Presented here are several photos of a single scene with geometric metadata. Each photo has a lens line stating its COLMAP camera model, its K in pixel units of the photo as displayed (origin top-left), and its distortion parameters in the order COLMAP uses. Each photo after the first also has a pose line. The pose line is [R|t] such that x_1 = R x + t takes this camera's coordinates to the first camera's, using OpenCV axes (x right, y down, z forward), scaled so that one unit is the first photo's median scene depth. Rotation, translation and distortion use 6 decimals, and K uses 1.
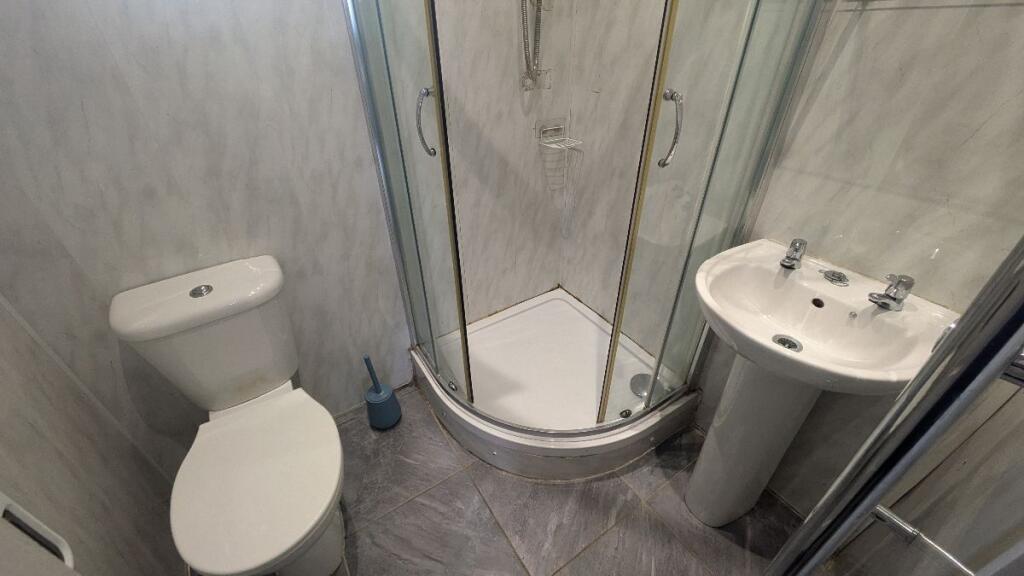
lens RADIAL K [[401.1, 0, 508.3], [0, 401.1, 285.8], [0, 0, 1]] dist [-0.001358, -0.000131]
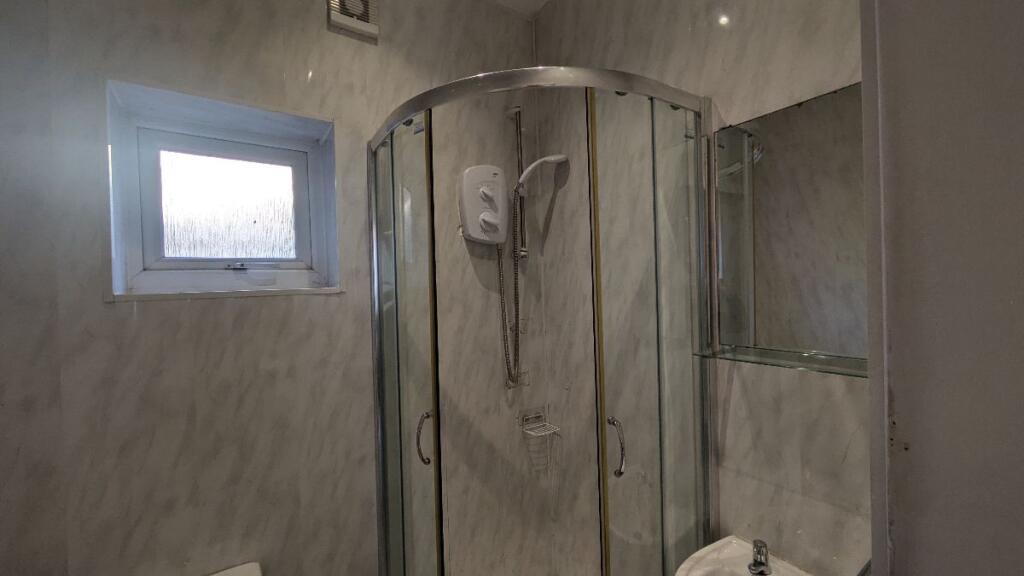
lens RADIAL K [[401.1, 0, 508.3], [0, 401.1, 285.8], [0, 0, 1]] dist [-0.001358, -0.000131]
pose [[0.999870, -0.010179, 0.012516, 0.030521], [0.015439, 0.828810, -0.559317, -0.066208], [-0.004680, 0.559437, 0.828860, -0.200801]]
